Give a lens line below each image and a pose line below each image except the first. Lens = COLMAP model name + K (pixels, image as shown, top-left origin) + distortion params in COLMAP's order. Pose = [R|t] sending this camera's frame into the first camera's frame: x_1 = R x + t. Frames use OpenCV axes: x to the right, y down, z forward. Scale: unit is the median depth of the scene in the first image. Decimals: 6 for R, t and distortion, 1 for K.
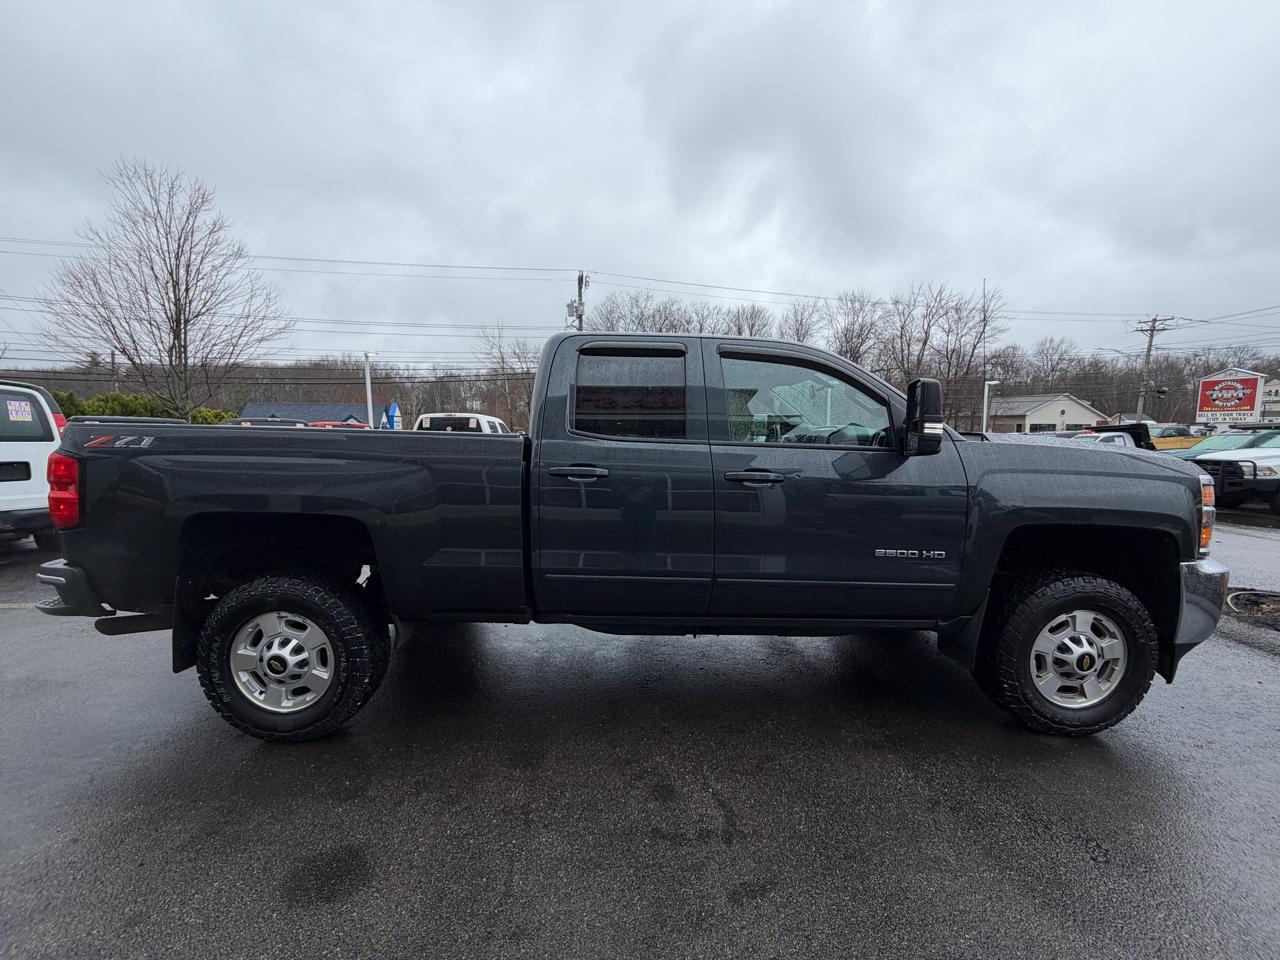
lens RADIAL K [[509.7, 0, 638.4], [0, 509.7, 477.8], [0, 0, 1]] dist [-0.002449, 0.001316]
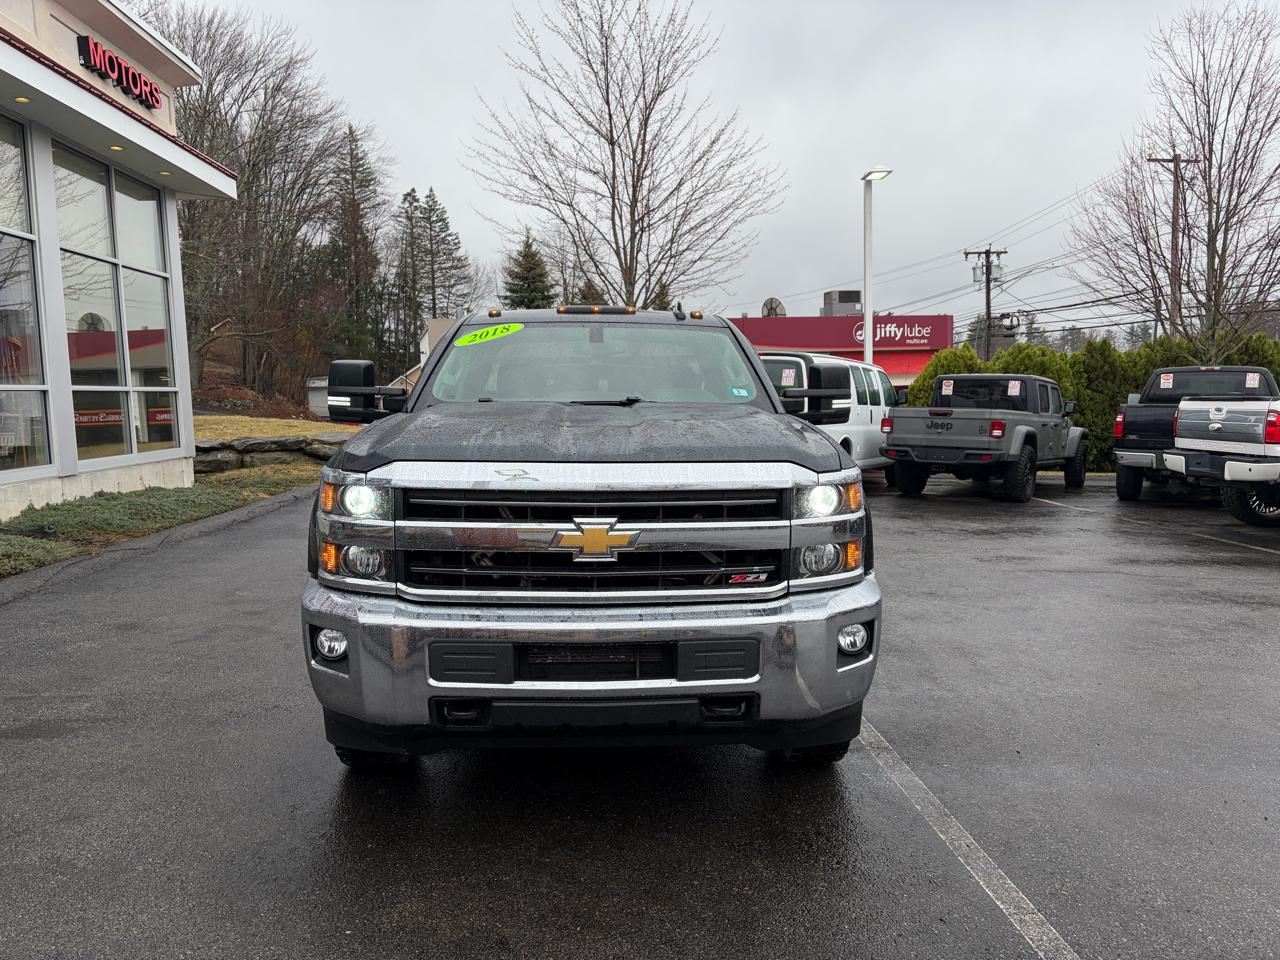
lens RADIAL K [[963.7, 0, 639.3], [0, 963.7, 482.9], [0, 0, 1]] dist [0.047259, -0.047923]
pose [[0.024661, 0.090134, -0.995624, 1.019044], [-0.075747, 0.993233, 0.088041, -0.055066], [0.996822, 0.073244, 0.031322, 0.576631]]
